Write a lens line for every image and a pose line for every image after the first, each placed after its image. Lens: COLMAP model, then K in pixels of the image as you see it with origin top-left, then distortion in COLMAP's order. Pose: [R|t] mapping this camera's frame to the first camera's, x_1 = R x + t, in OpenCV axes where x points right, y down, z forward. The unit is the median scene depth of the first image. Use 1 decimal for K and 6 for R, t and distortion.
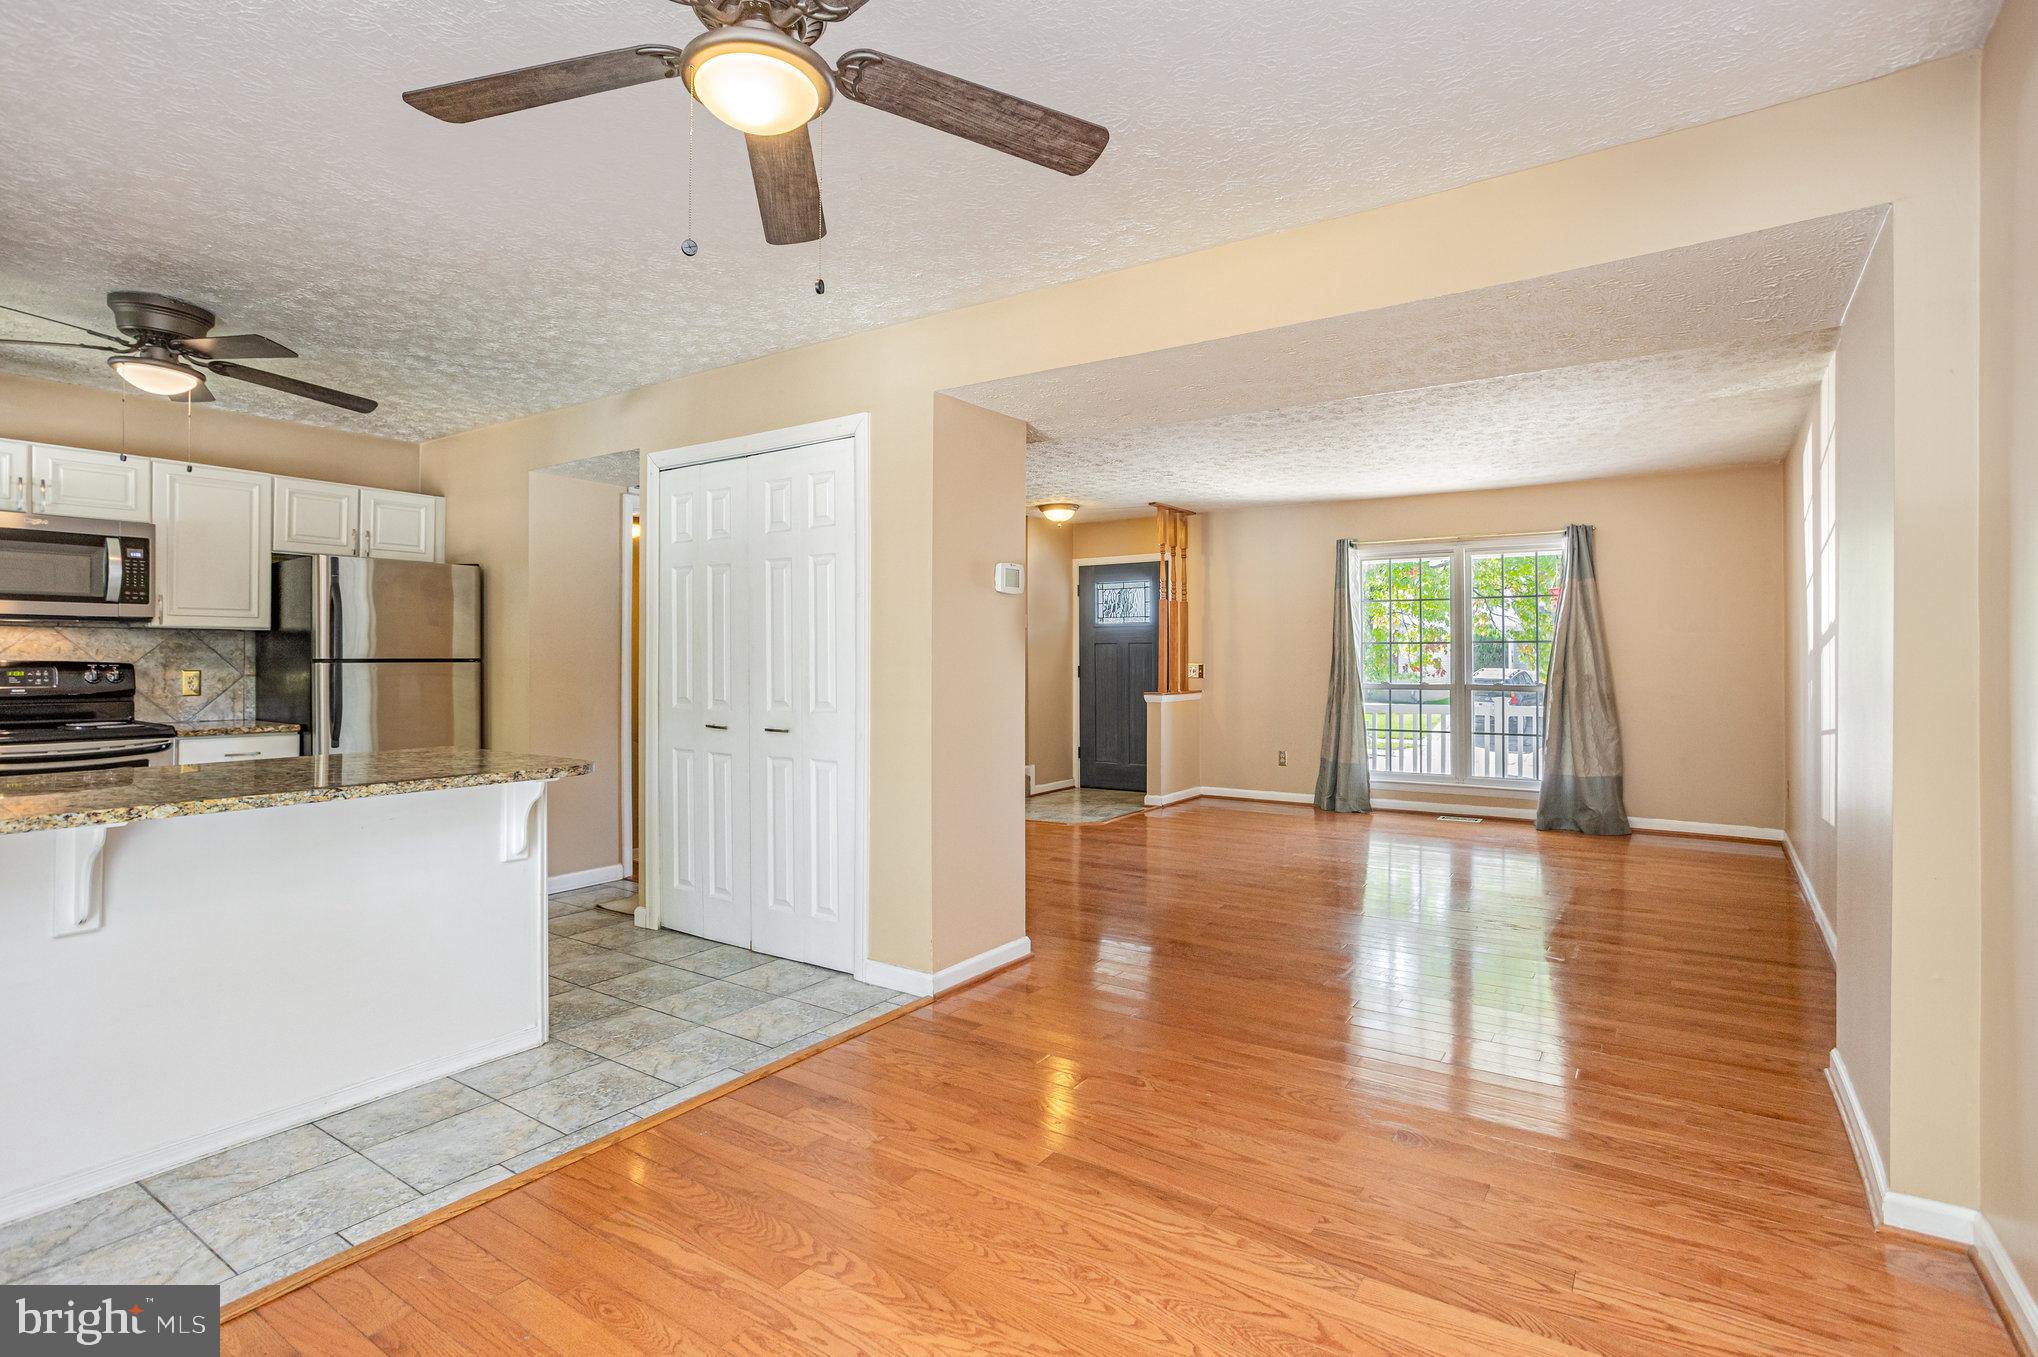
lens RADIAL K [[992.9, 0, 1033.8], [0, 992.9, 634.1], [0, 0, 1]] dist [-0.041430, 0.019932]
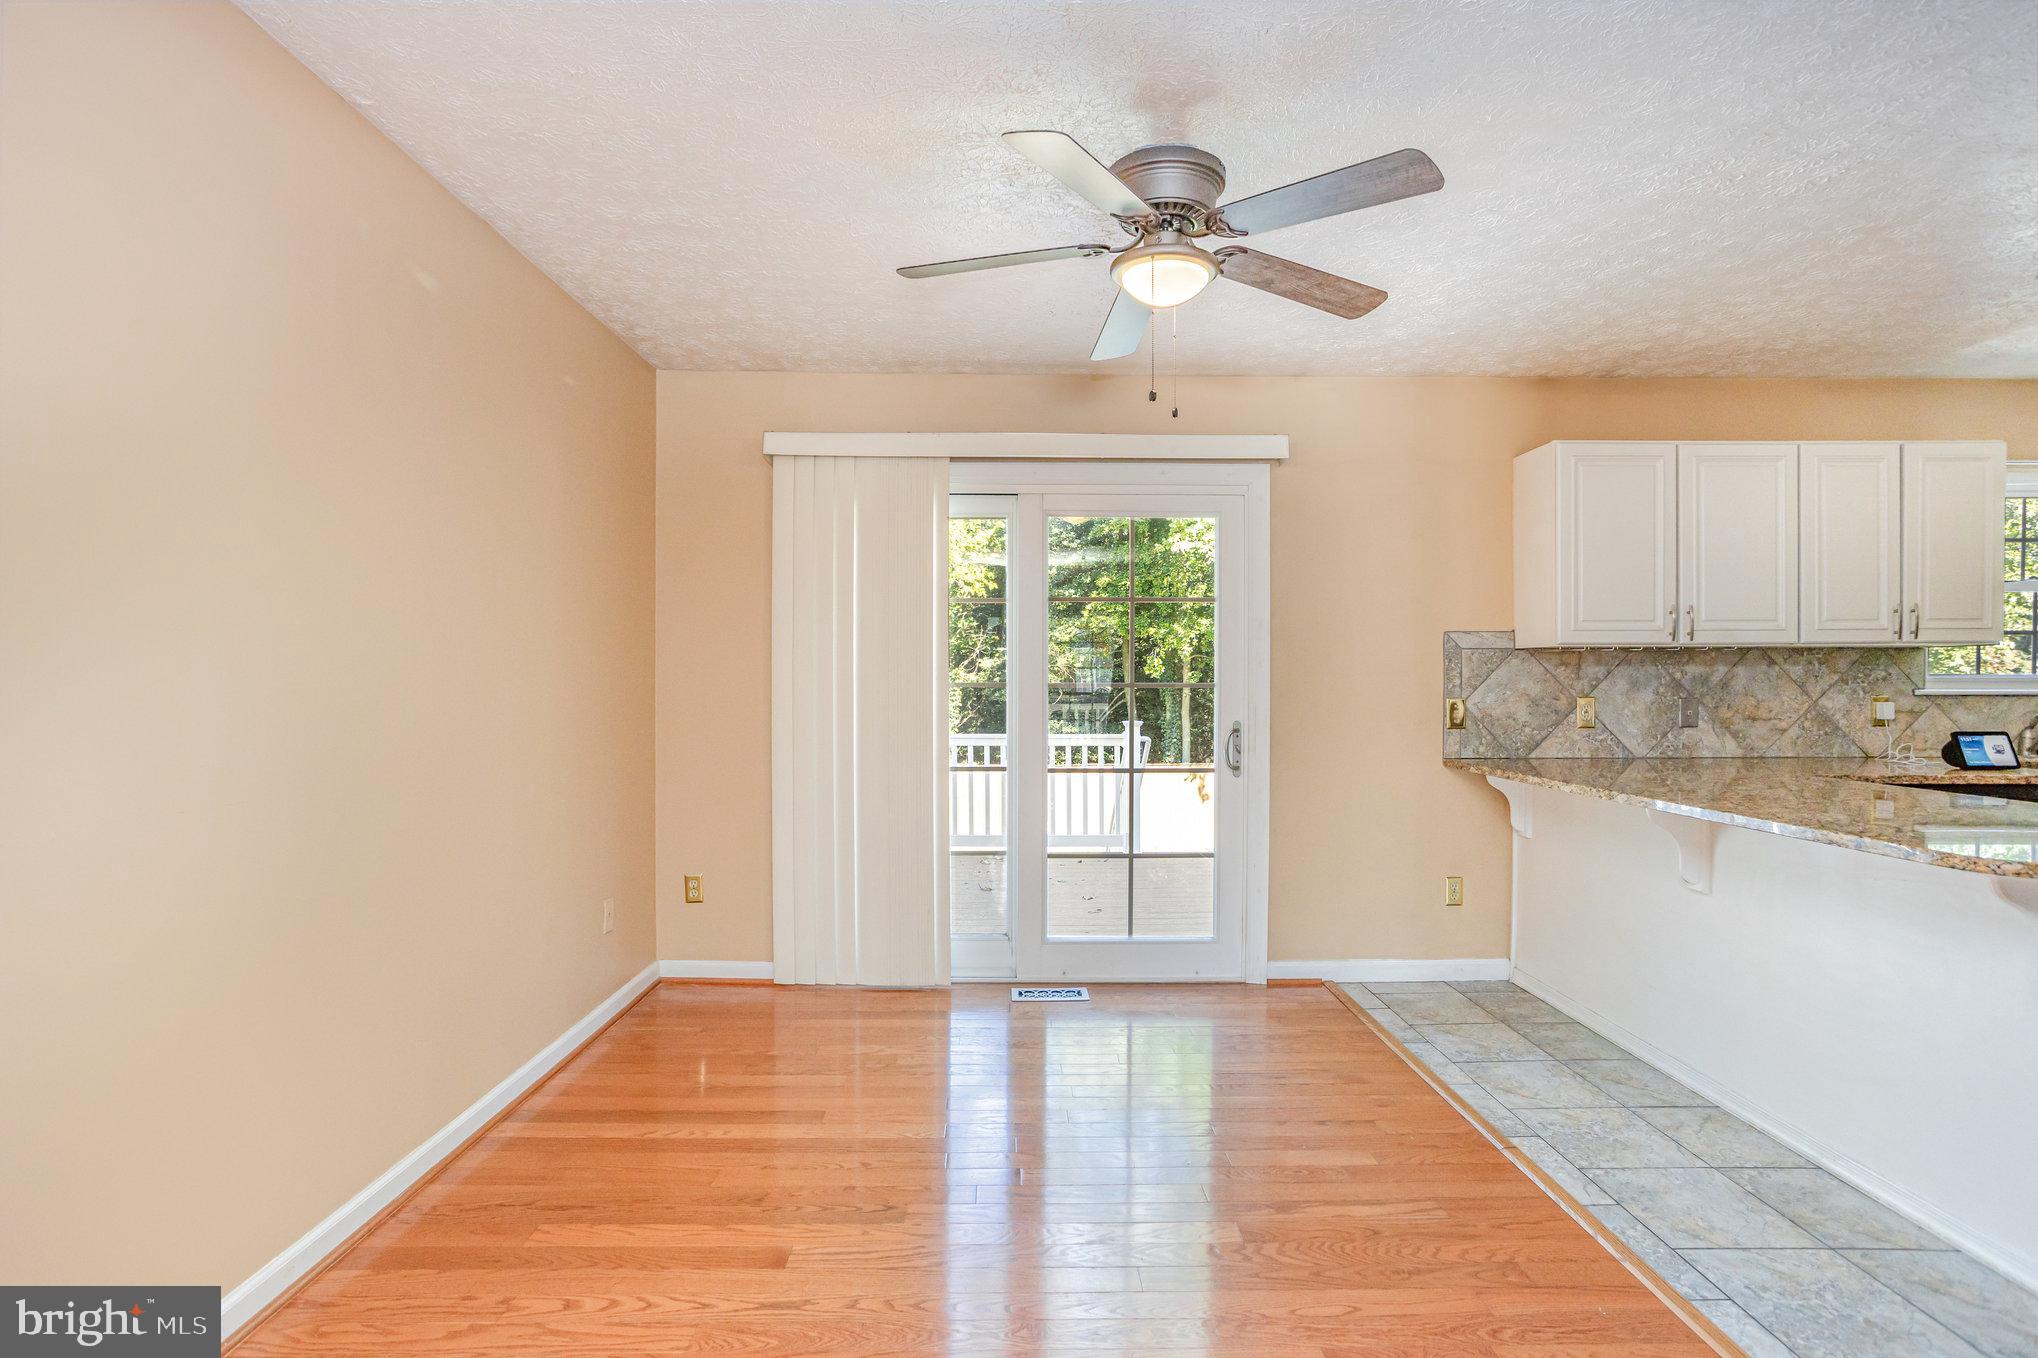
lens RADIAL K [[992.9, 0, 1049.3], [0, 992.9, 686.2], [0, 0, 1]] dist [-0.041430, 0.019932]
pose [[-0.825904, 0.003189, -0.563801, 0.327089], [0.014068, 0.999789, -0.014954, 0.020256], [0.563635, -0.020282, -0.825775, 1.032061]]
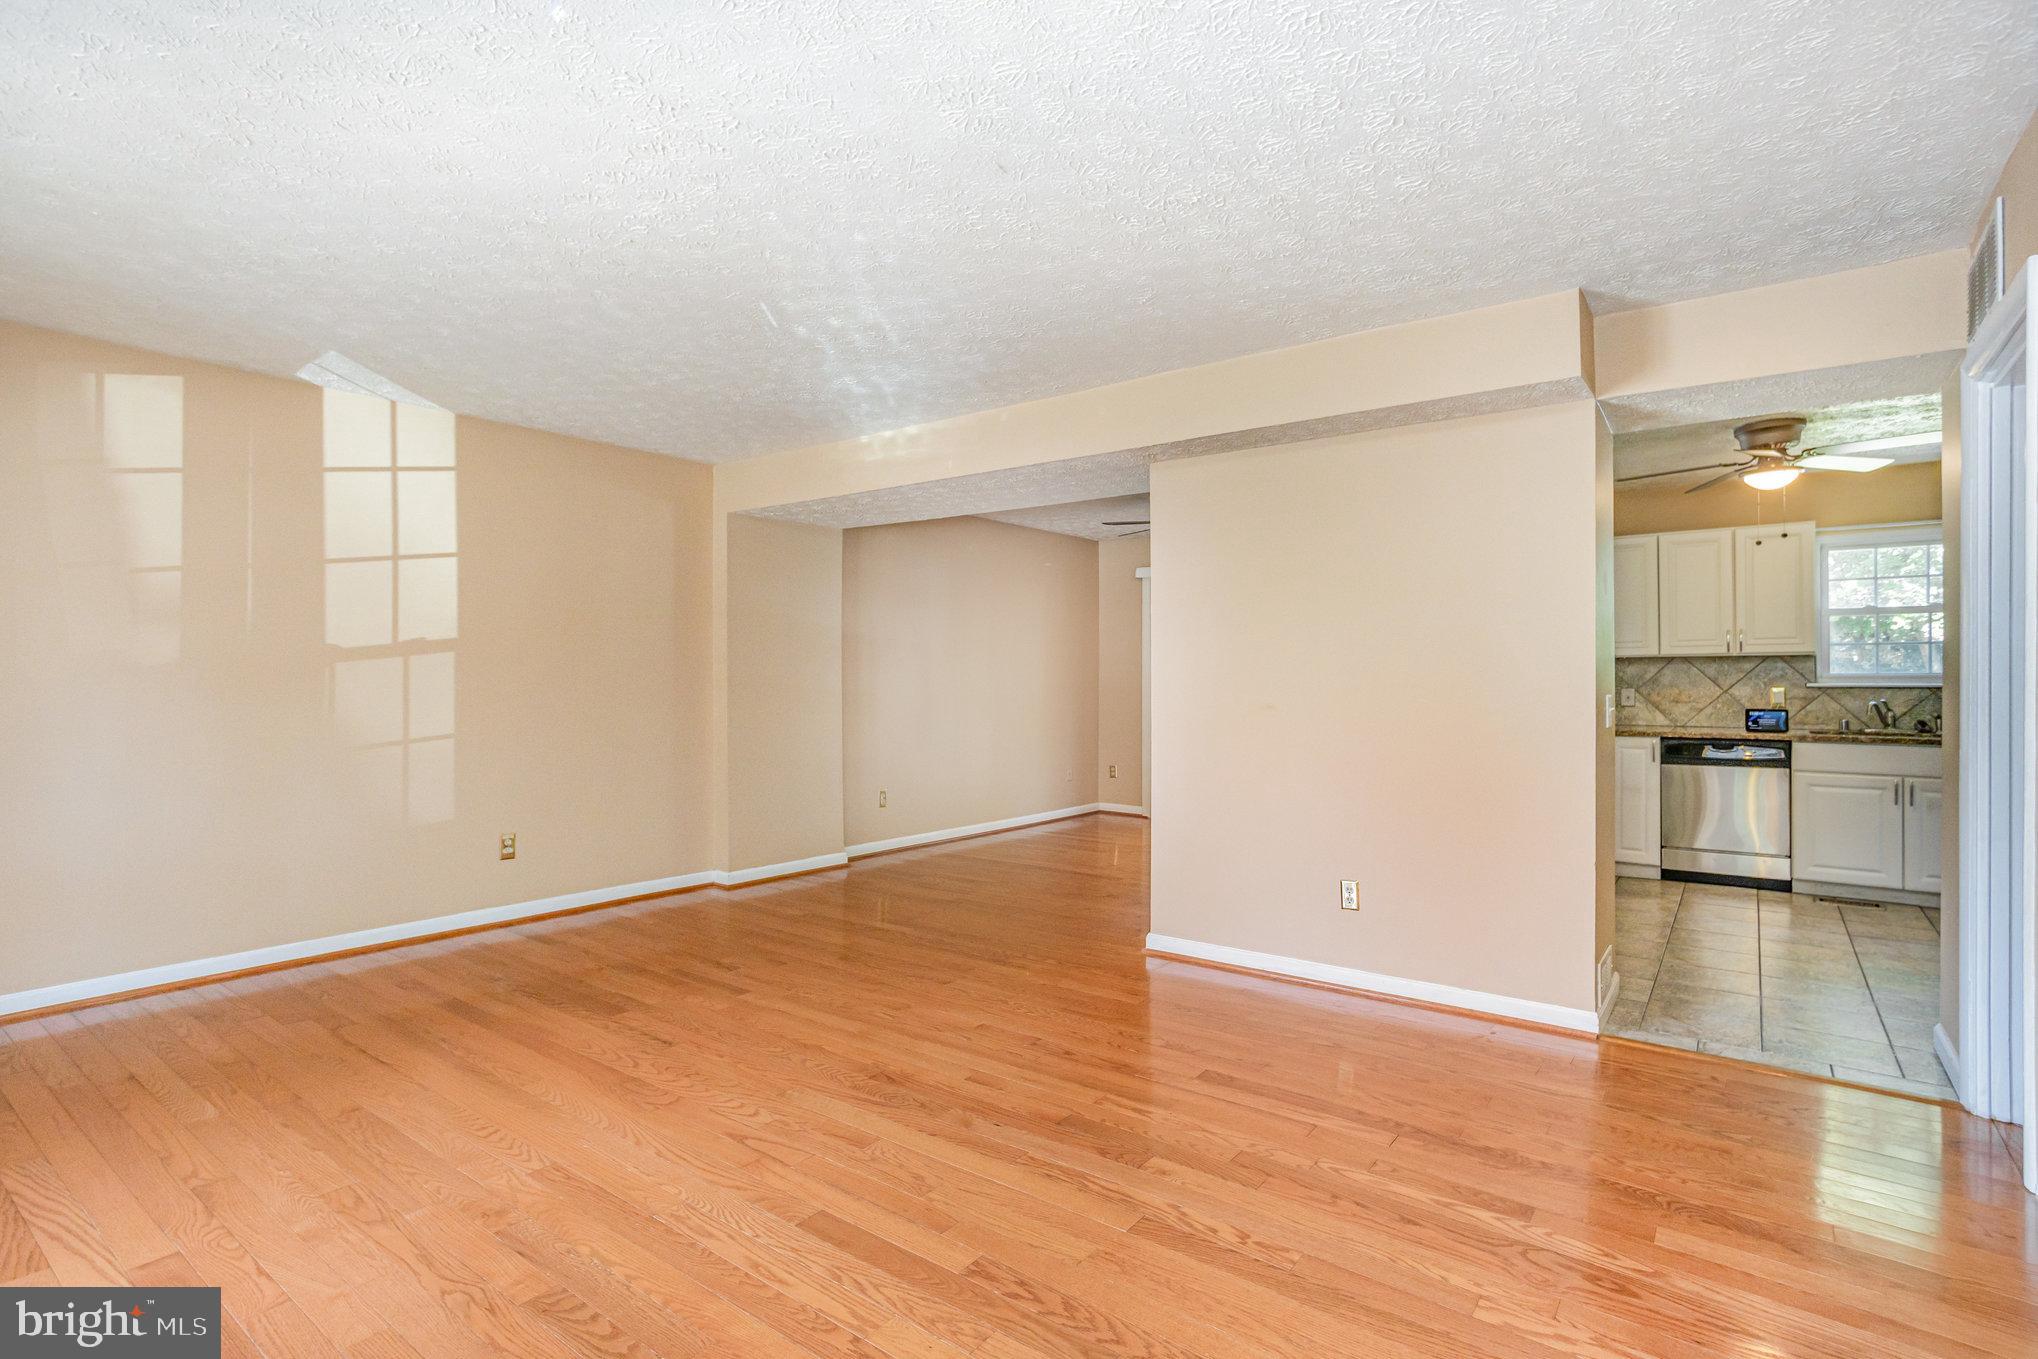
lens RADIAL K [[992.9, 0, 1014.1], [0, 992.9, 679.0], [0, 0, 1]] dist [-0.041430, 0.019932]
pose [[-0.995999, 0.000820, 0.089357, 0.061595], [-0.001637, 0.999623, -0.027420, 0.061641], [-0.089346, -0.027456, -0.995622, 2.424339]]
